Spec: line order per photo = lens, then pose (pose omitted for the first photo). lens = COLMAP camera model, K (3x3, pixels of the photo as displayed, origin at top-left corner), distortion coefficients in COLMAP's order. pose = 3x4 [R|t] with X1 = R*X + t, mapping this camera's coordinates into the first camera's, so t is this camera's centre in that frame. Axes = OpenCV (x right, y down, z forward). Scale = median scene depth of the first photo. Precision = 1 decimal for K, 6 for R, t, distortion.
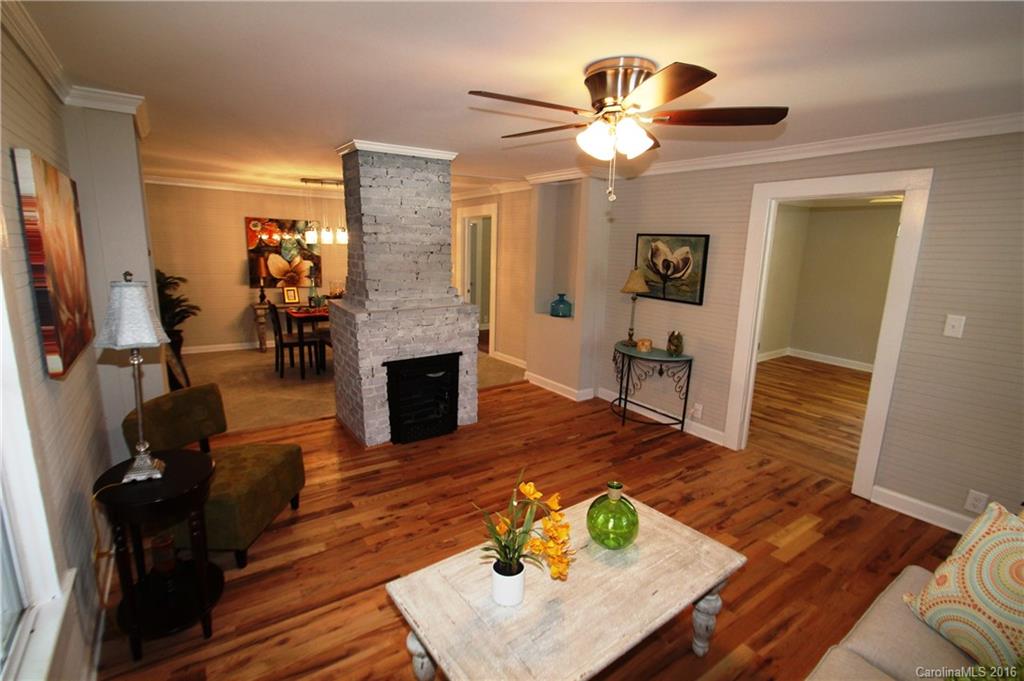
lens RADIAL K [[476.2, 0, 504.9], [0, 476.2, 343.0], [0, 0, 1]] dist [-0.000758, -0.000143]
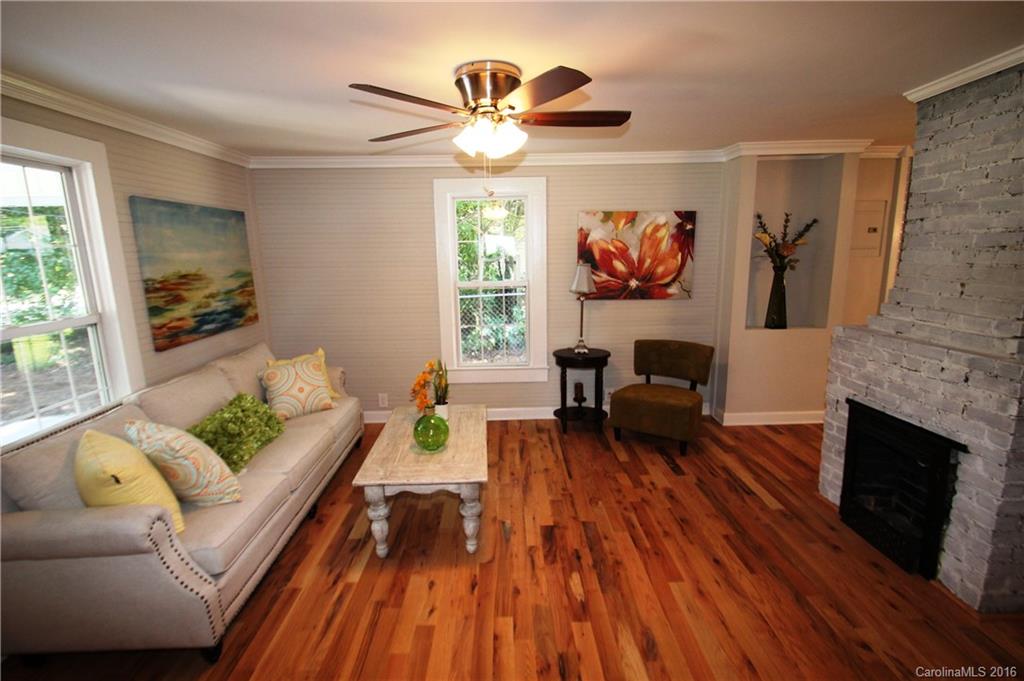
lens RADIAL K [[476.2, 0, 512.4], [0, 476.2, 341.5], [0, 0, 1]] dist [-0.000758, -0.000143]
pose [[-0.535758, 0.148216, -0.831261, 0.601807], [-0.161270, 0.948389, 0.273040, -0.154540], [0.828828, 0.280341, -0.484204, 0.876714]]
